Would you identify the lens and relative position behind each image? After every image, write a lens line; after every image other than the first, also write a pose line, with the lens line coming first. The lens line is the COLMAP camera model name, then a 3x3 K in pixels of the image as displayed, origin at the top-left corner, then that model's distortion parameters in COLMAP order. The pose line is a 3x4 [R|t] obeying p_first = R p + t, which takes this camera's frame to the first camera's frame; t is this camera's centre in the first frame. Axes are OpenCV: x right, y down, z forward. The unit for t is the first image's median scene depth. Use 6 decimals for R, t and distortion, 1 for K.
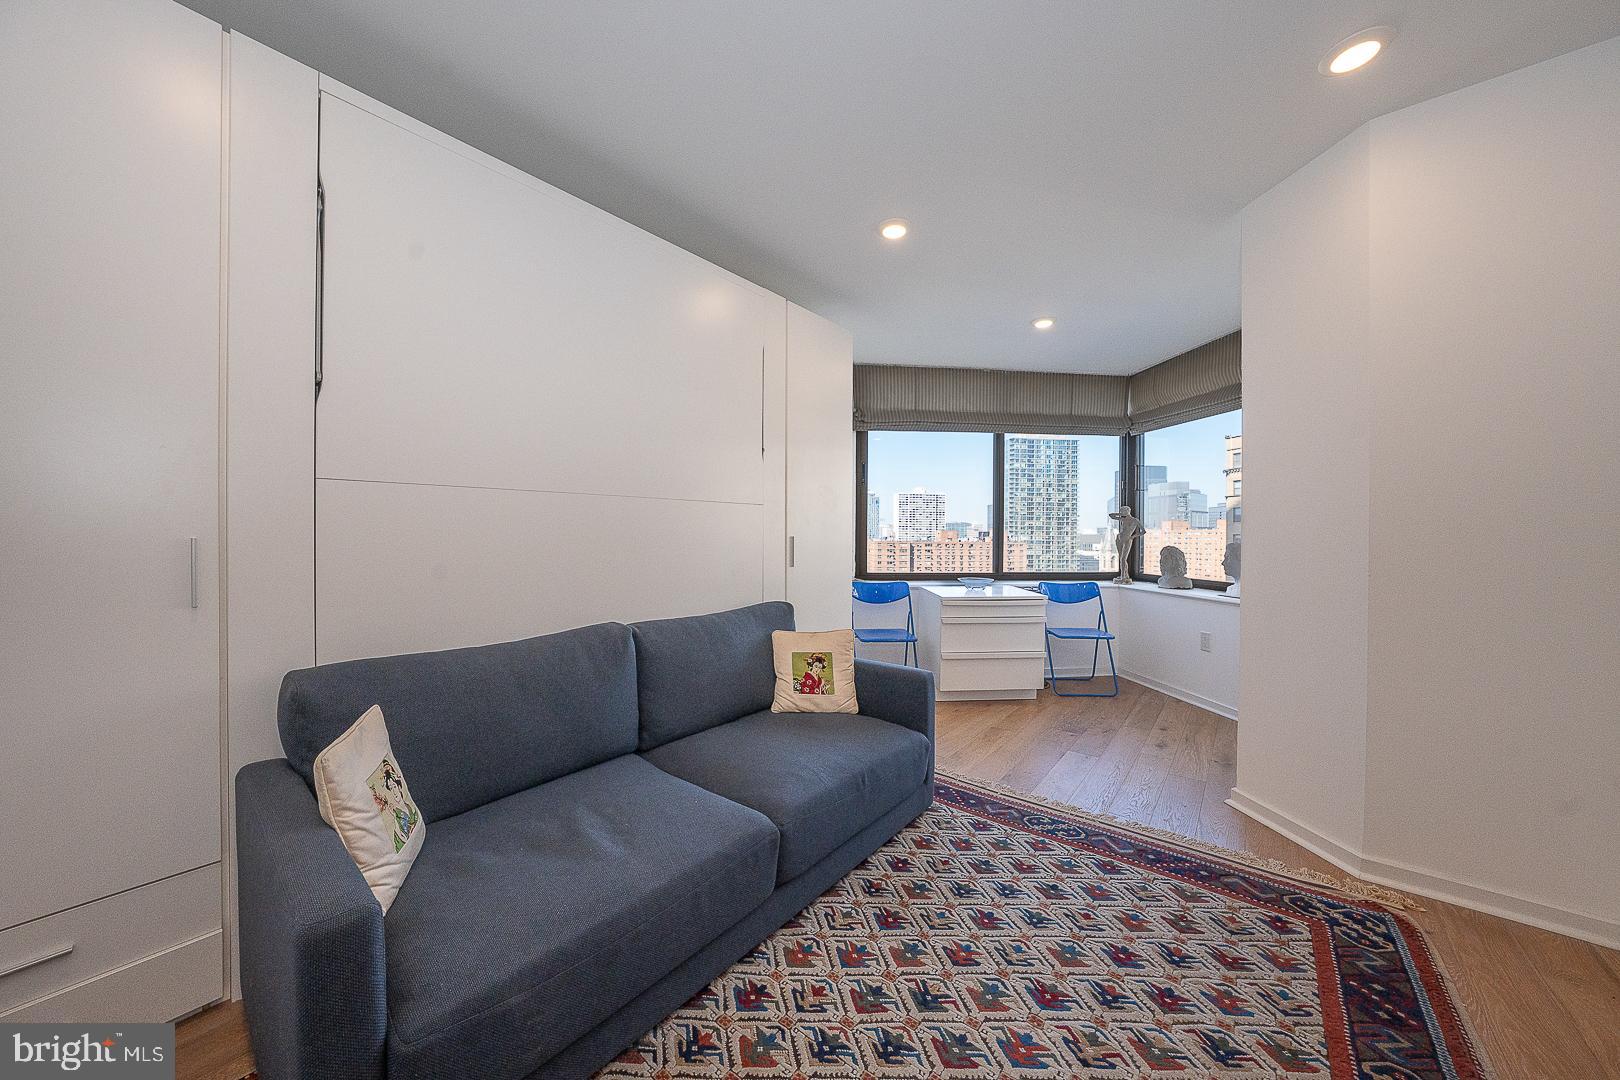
lens RADIAL K [[558.7, 0, 819.9], [0, 558.7, 538.2], [0, 0, 1]] dist [-0.016891, 0.001943]
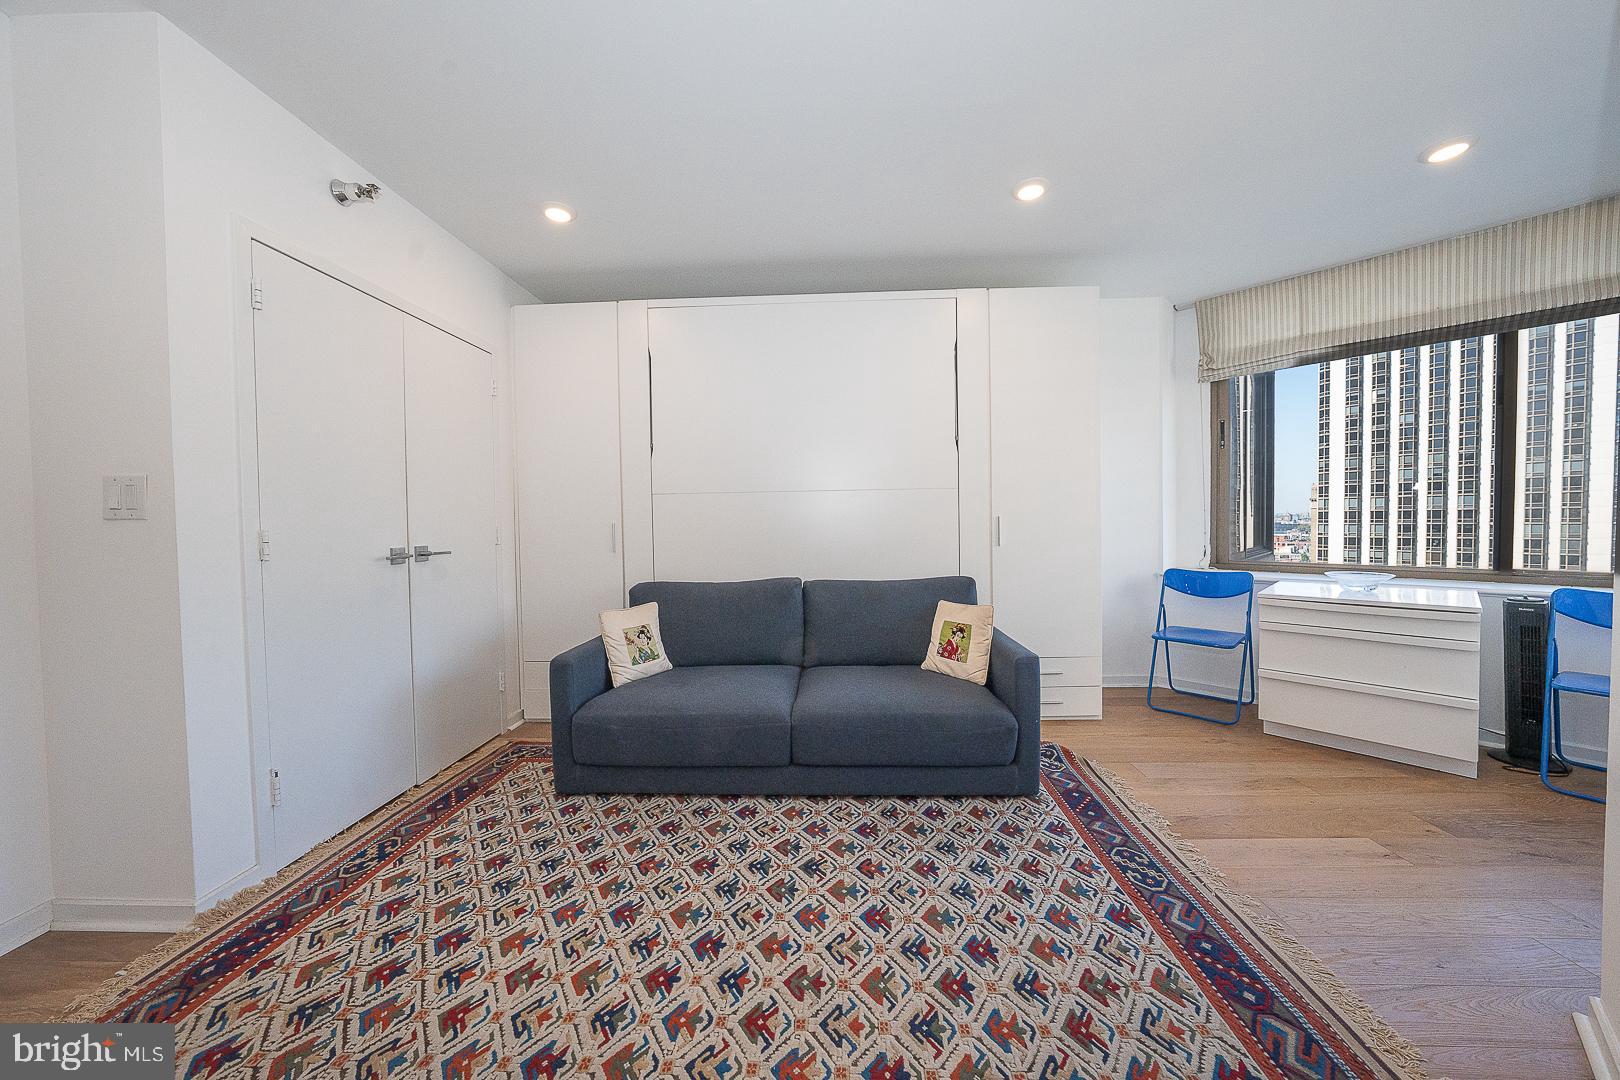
lens RADIAL K [[558.7, 0, 812.6], [0, 558.7, 539.4], [0, 0, 1]] dist [-0.016891, 0.001943]
pose [[0.590606, 0.009175, -0.806908, 0.411534], [0.013908, 0.999671, 0.021547, 0.008665], [0.806840, -0.023948, 0.590284, 0.078248]]
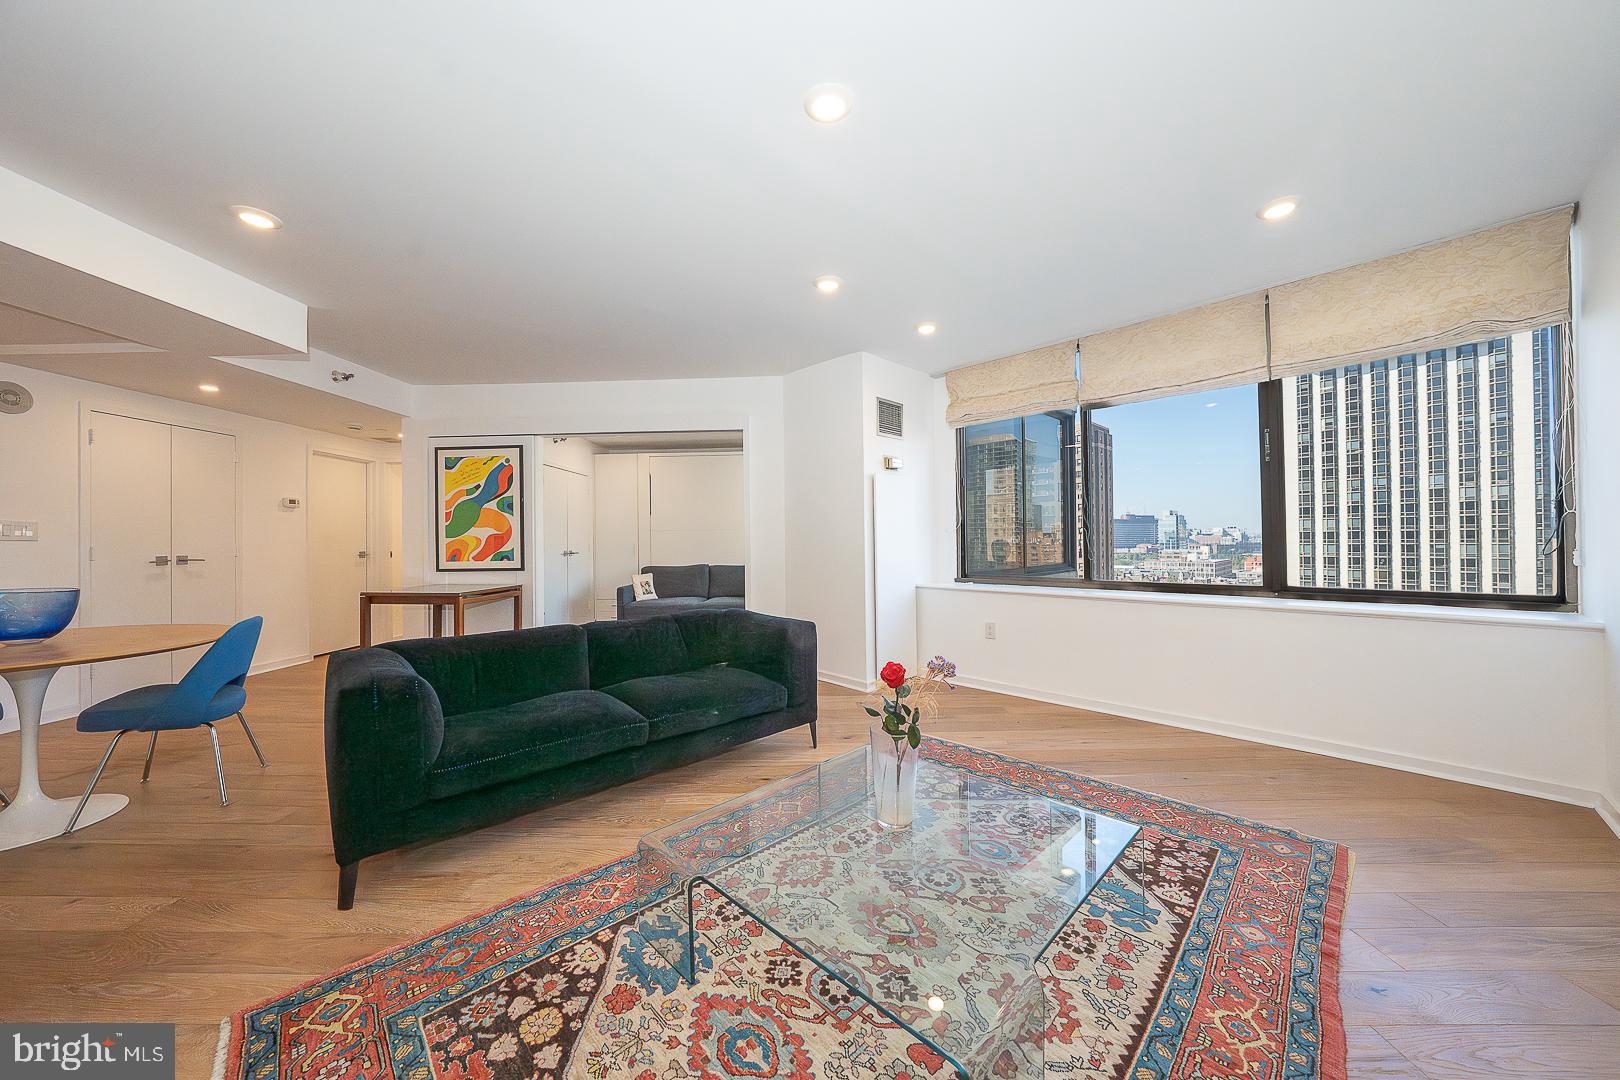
lens RADIAL K [[558.7, 0, 810.6], [0, 558.7, 539.0], [0, 0, 1]] dist [-0.016891, 0.001943]
pose [[0.600360, -0.017301, -0.799542, 1.498777], [0.011536, 0.999849, -0.012974, 0.017995], [0.799646, -0.001435, 0.600470, -0.347532]]
